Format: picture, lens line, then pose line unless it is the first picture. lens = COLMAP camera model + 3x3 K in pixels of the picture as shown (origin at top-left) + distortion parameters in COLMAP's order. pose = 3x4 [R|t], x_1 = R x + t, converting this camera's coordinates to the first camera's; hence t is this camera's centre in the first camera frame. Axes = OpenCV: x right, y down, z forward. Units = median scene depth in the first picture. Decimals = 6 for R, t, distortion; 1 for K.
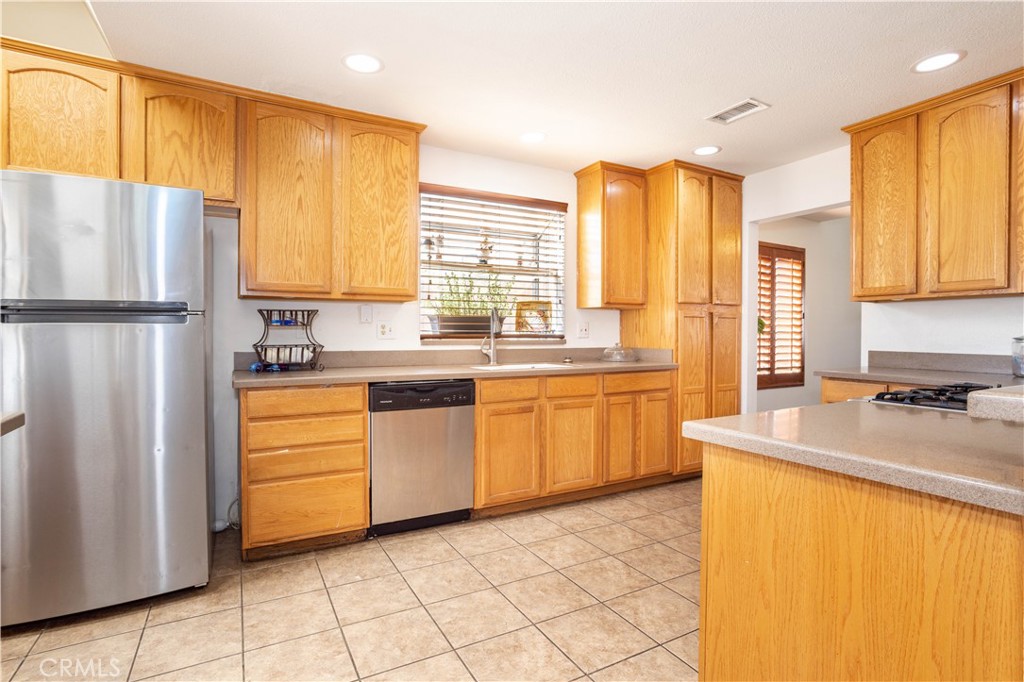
lens RADIAL K [[502.6, 0, 512.0], [0, 502.6, 341.0], [0, 0, 1]] dist [-0.051565, 0.025396]
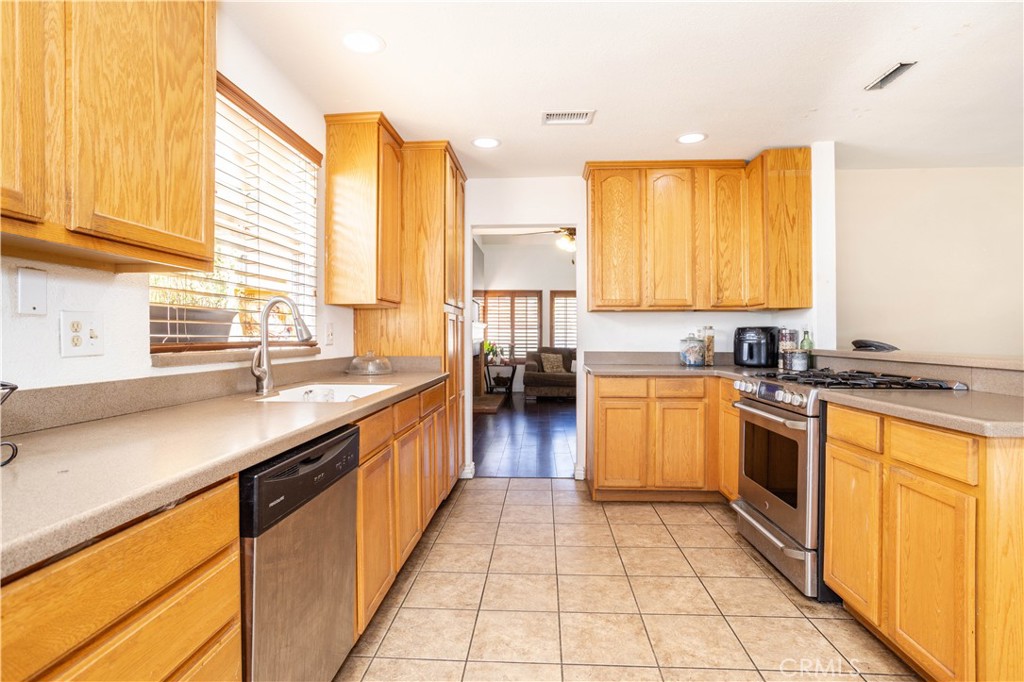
lens RADIAL K [[502.6, 0, 512.0], [0, 502.6, 341.0], [0, 0, 1]] dist [-0.051565, 0.025396]
pose [[0.539317, -0.011221, 0.842028, -0.445003], [0.016517, 0.999860, 0.002745, -0.013119], [-0.841941, 0.012427, 0.539427, 0.533623]]
